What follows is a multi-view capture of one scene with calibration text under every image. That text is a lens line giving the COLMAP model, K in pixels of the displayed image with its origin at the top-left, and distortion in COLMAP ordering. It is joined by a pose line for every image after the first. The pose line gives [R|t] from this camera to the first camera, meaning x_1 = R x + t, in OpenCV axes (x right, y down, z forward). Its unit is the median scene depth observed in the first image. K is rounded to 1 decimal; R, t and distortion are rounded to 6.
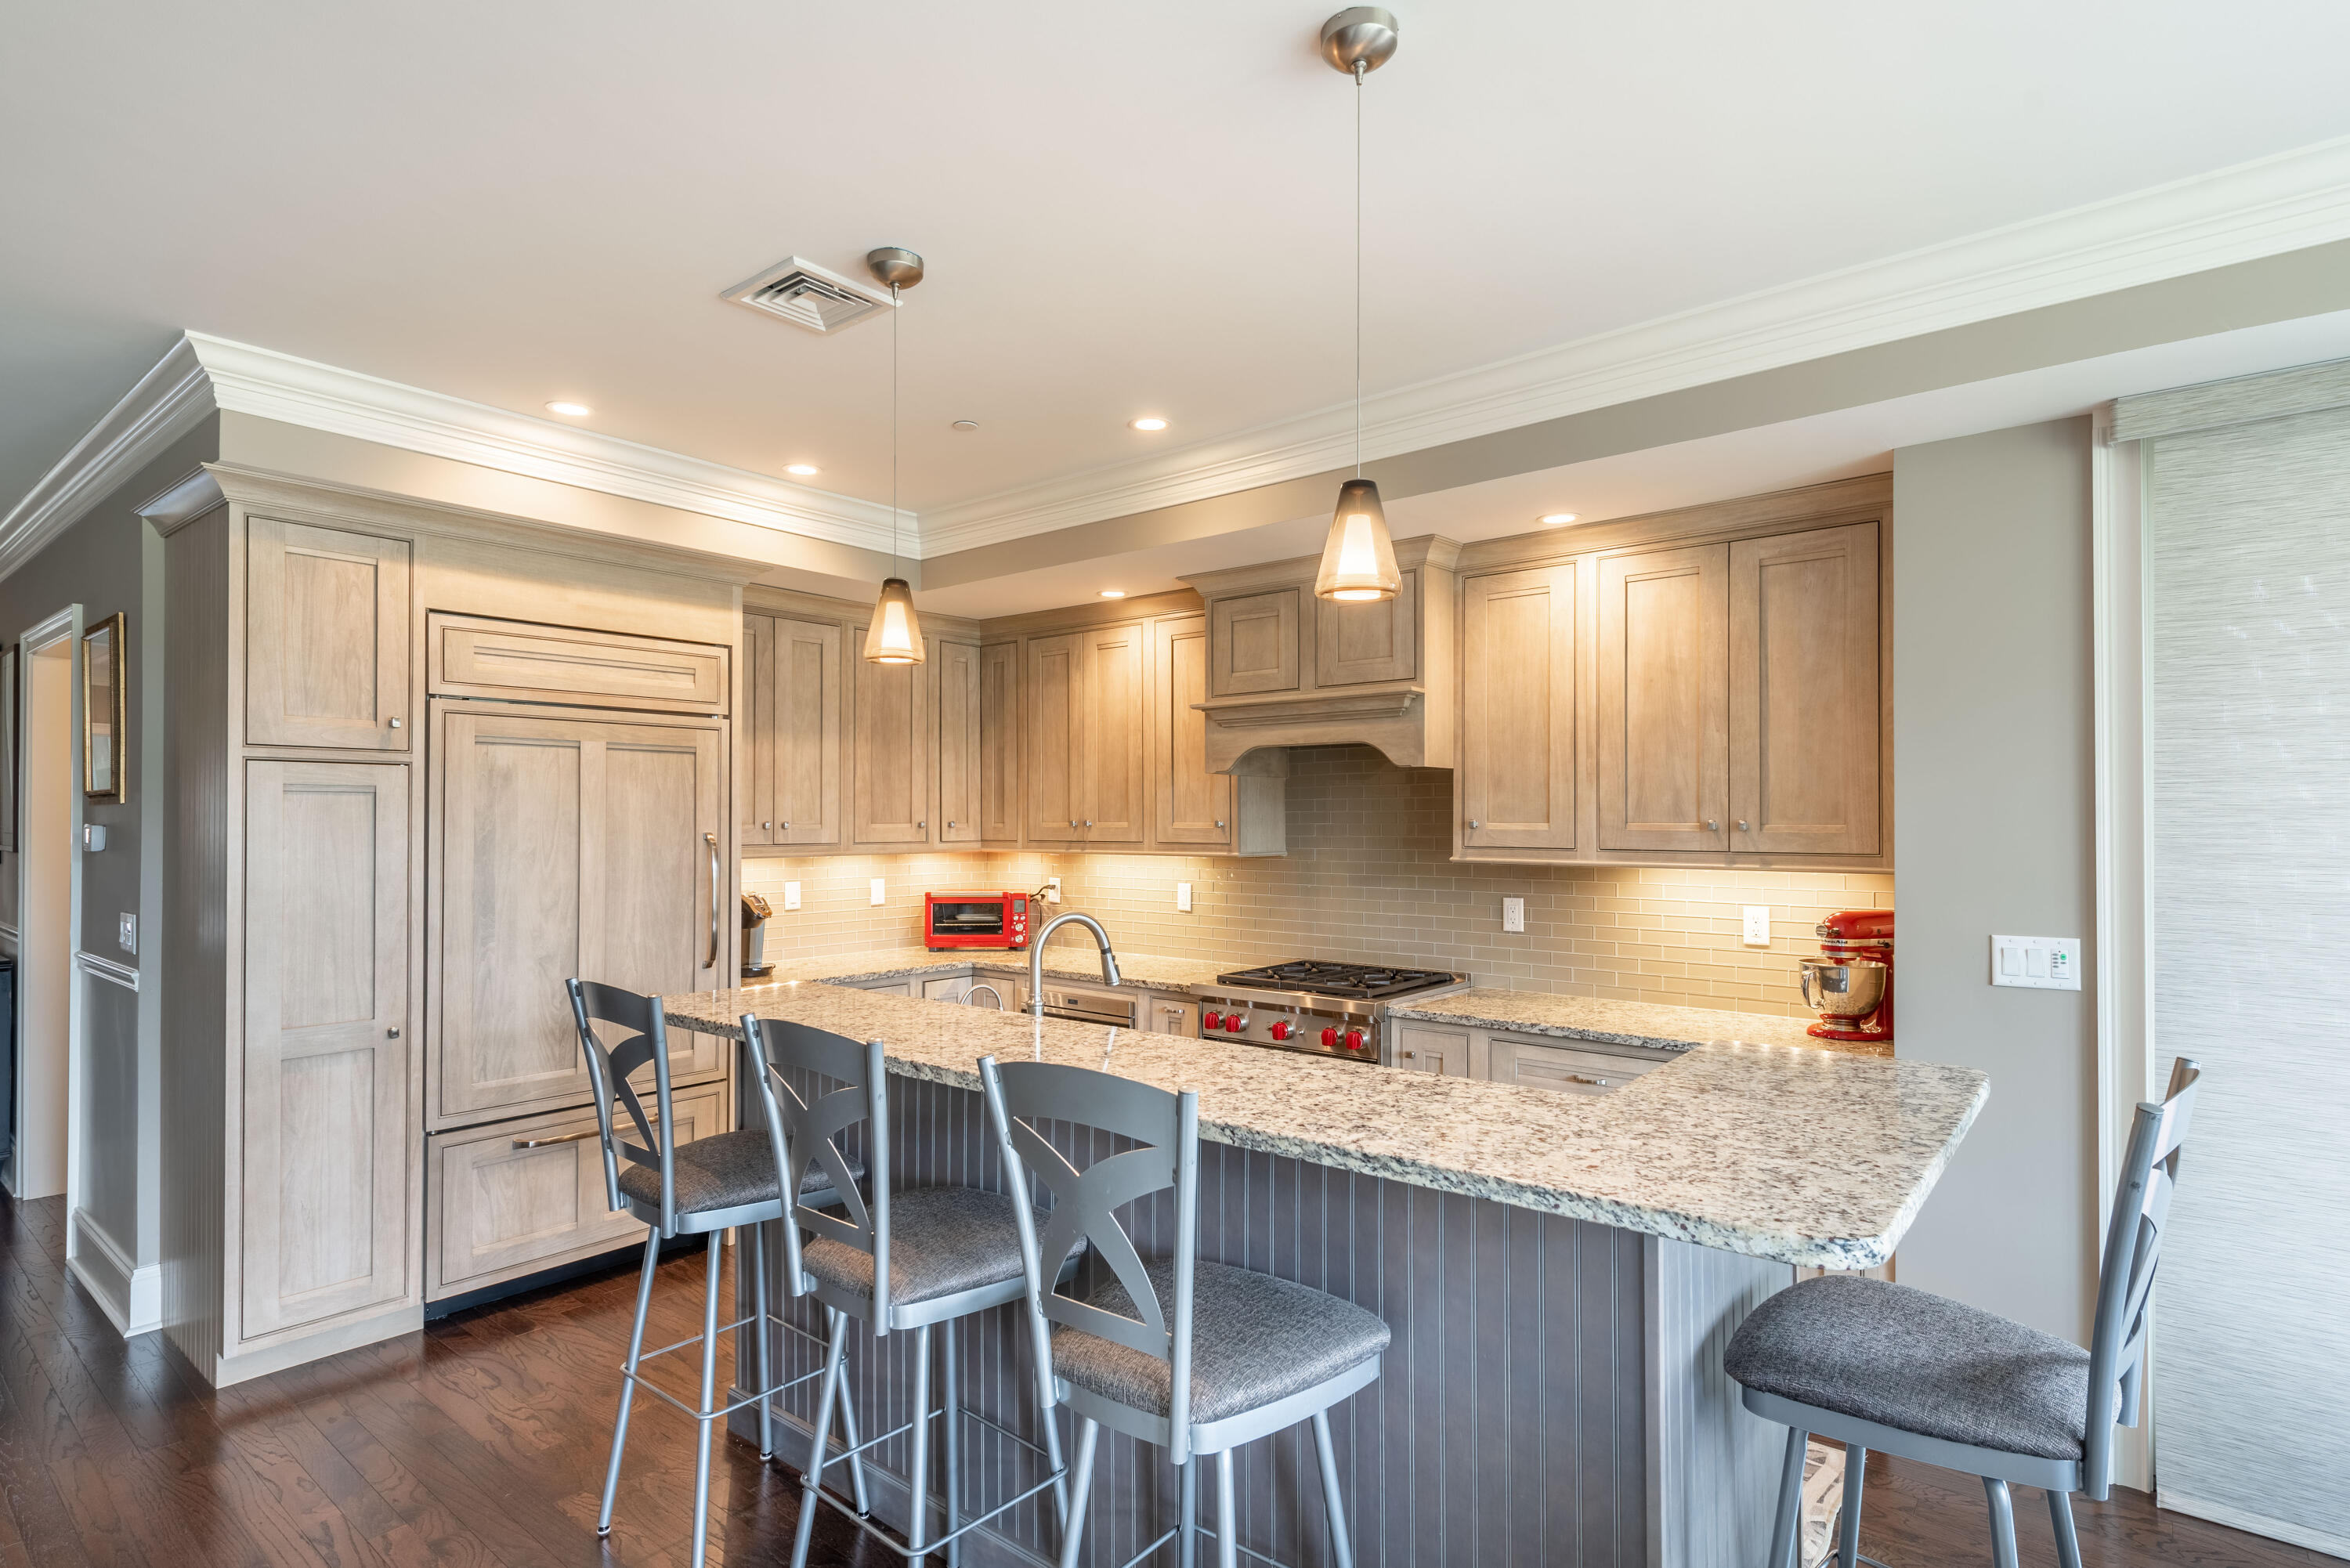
lens RADIAL K [[1190.3, 0, 1178.1], [0, 1190.3, 816.5], [0, 0, 1]] dist [0.007067, 0.000842]
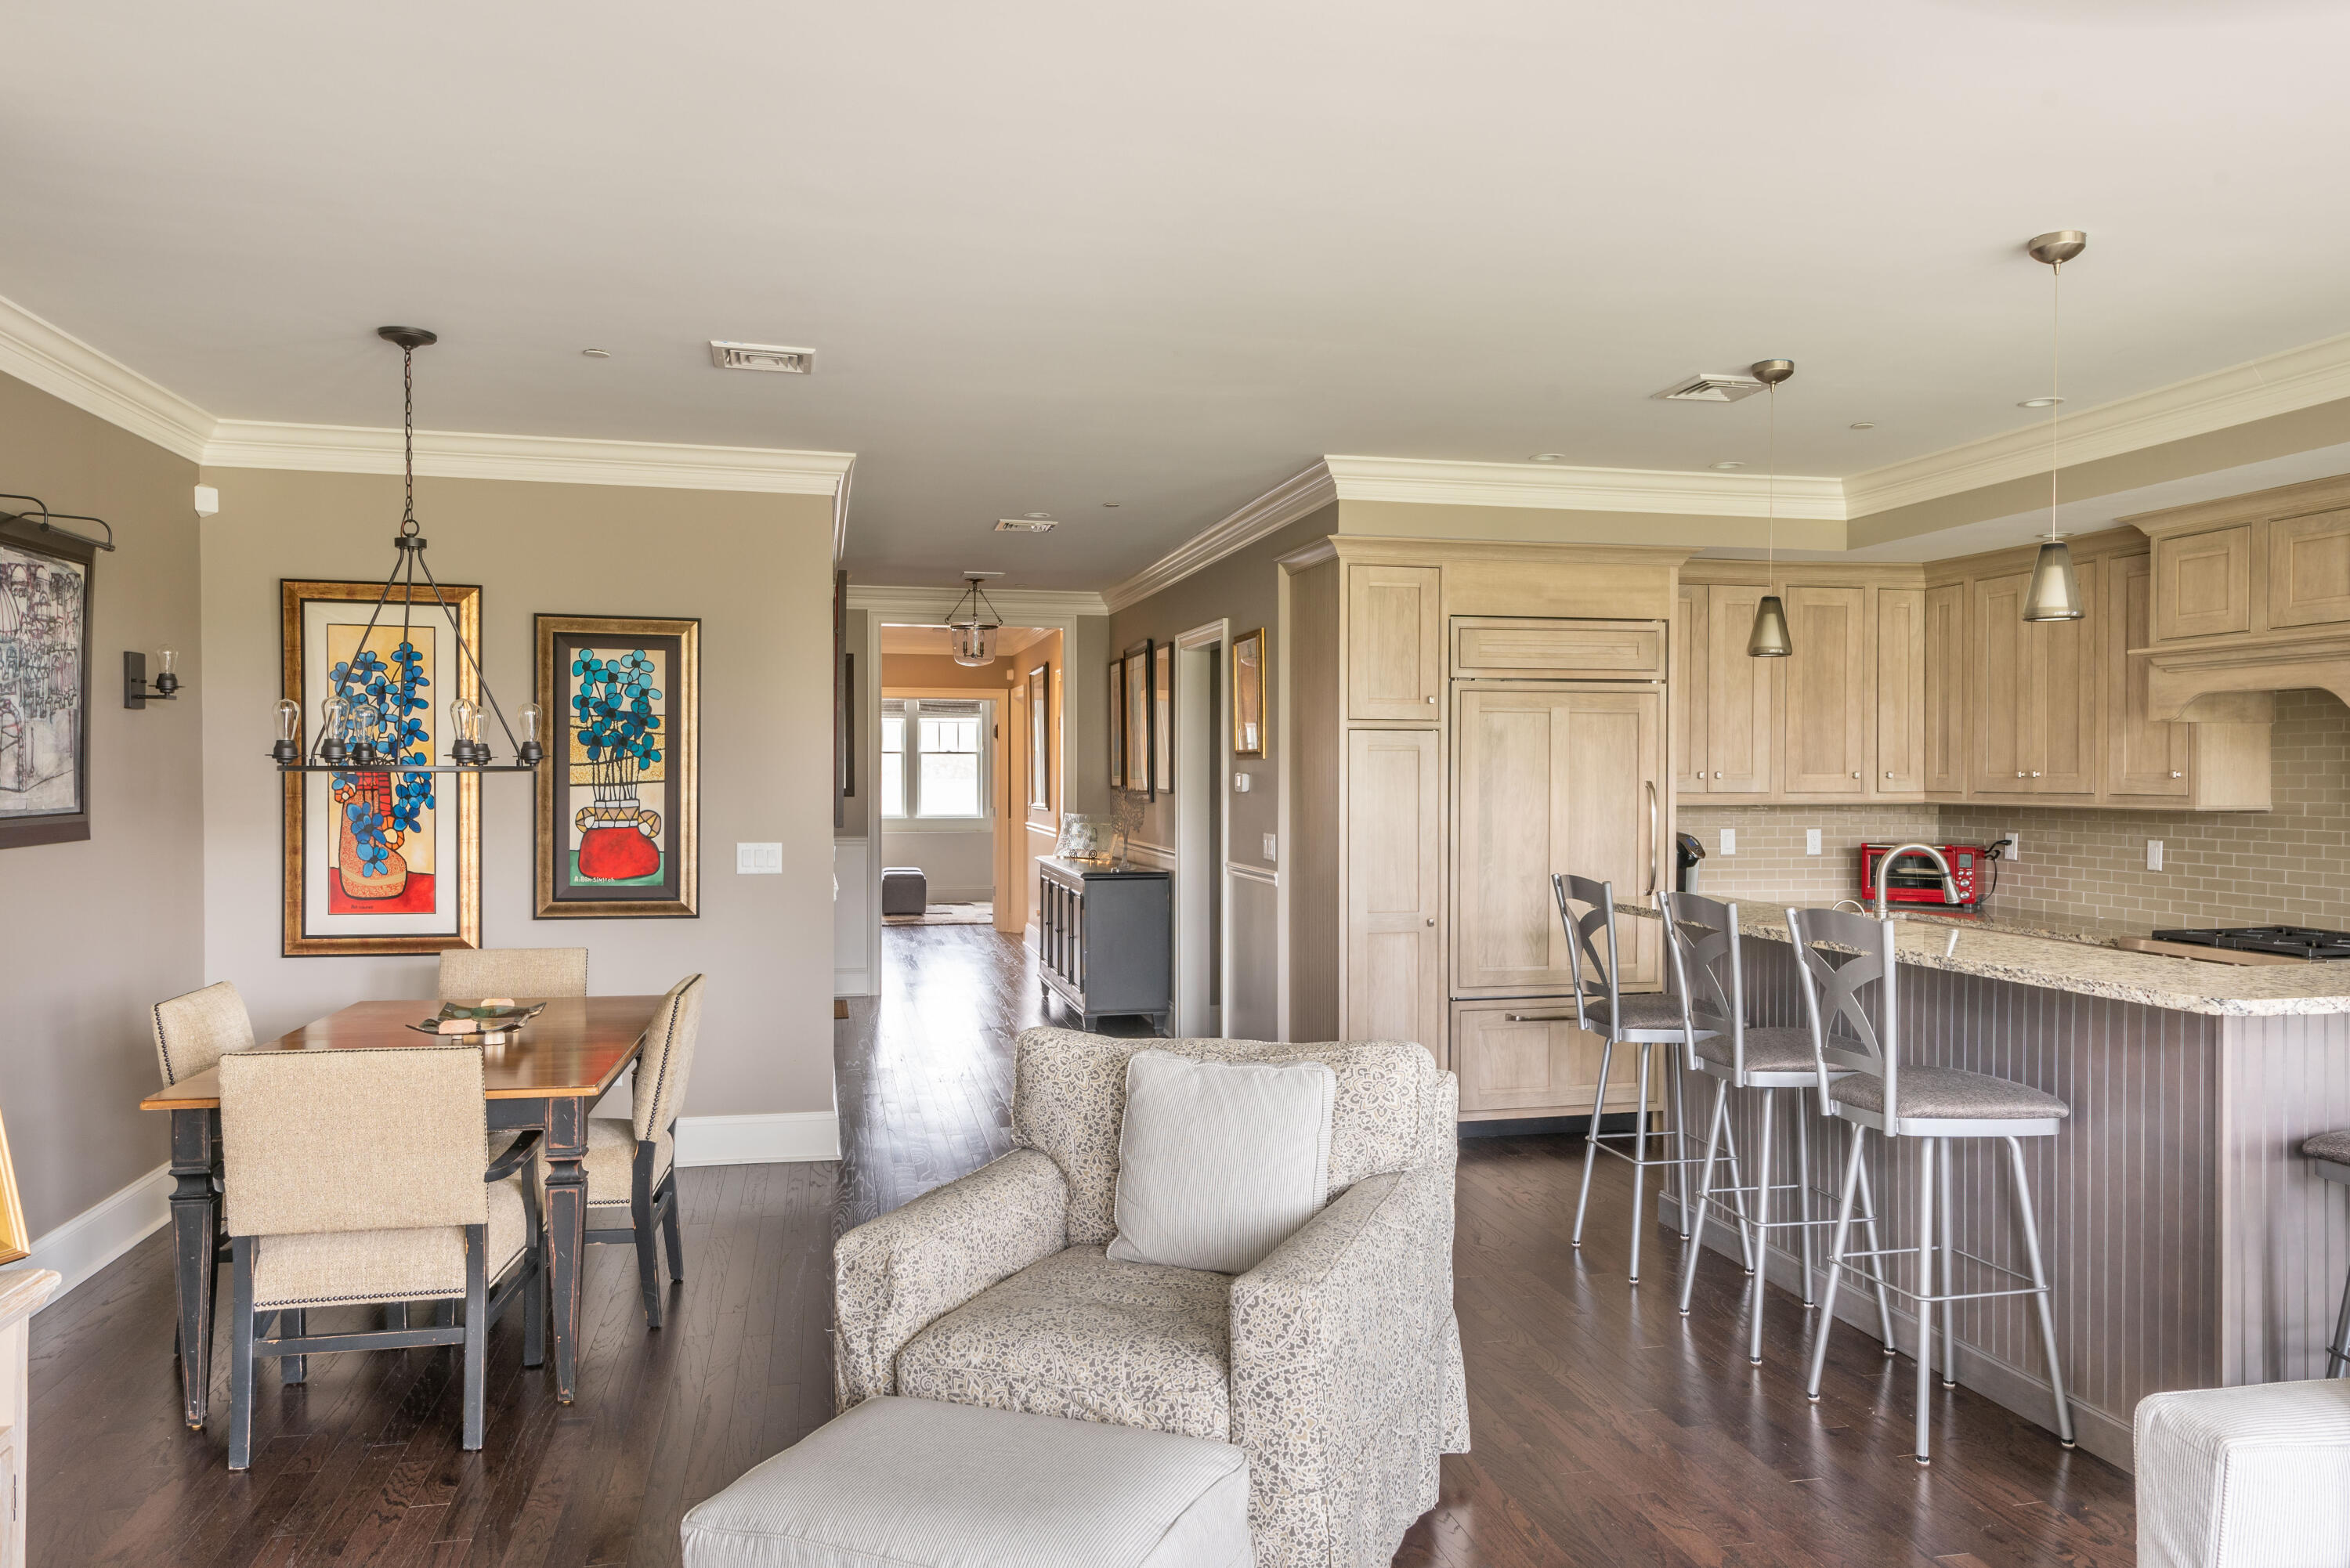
lens RADIAL K [[1628.8, 0, 1237.4], [0, 1628.8, 787.9], [0, 0, 1]] dist [0.024891, -0.001469]
pose [[0.805375, 0.006395, -0.592731, 0.274333], [0.001829, 0.999910, 0.013274, -0.002010], [0.592762, -0.011775, 0.805291, -0.631456]]
